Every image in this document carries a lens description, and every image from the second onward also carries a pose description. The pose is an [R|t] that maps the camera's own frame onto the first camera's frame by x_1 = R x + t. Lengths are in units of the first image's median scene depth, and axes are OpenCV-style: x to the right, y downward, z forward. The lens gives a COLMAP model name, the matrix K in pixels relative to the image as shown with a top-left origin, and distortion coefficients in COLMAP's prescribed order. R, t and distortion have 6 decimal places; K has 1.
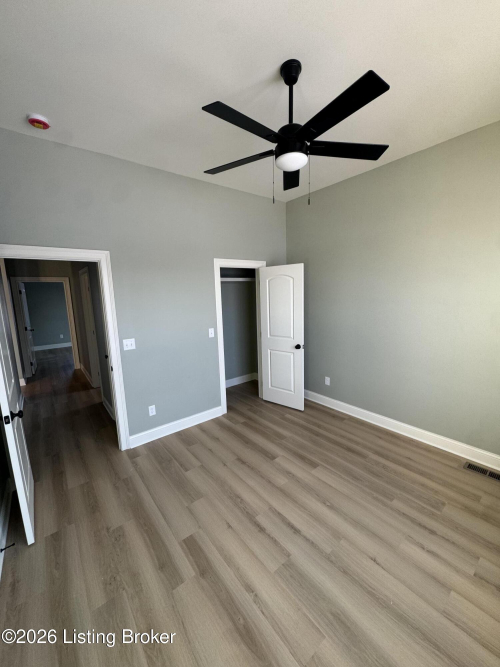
lens RADIAL K [[266.6, 0, 250.0], [0, 266.6, 333.5], [0, 0, 1]] dist [0.000011, -0.000003]
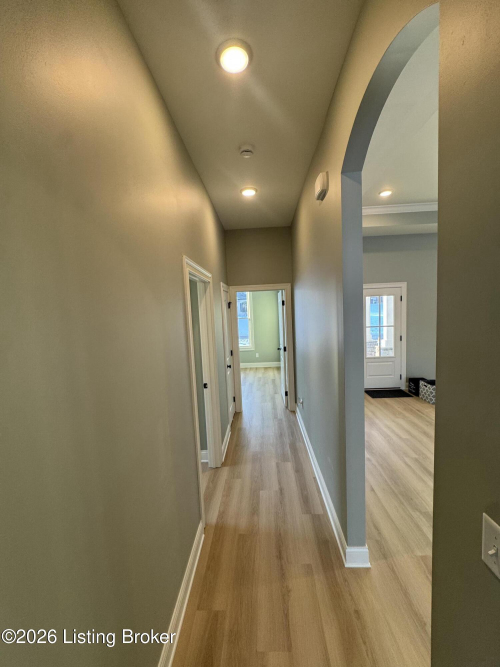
lens RADIAL K [[266.6, 0, 250.0], [0, 266.6, 333.5], [0, 0, 1]] dist [0.000011, -0.000003]
pose [[-0.751897, 0.007506, 0.659238, -1.003269], [0.168683, 0.968842, 0.181361, -0.178608], [-0.637336, 0.247567, -0.729736, 1.288756]]
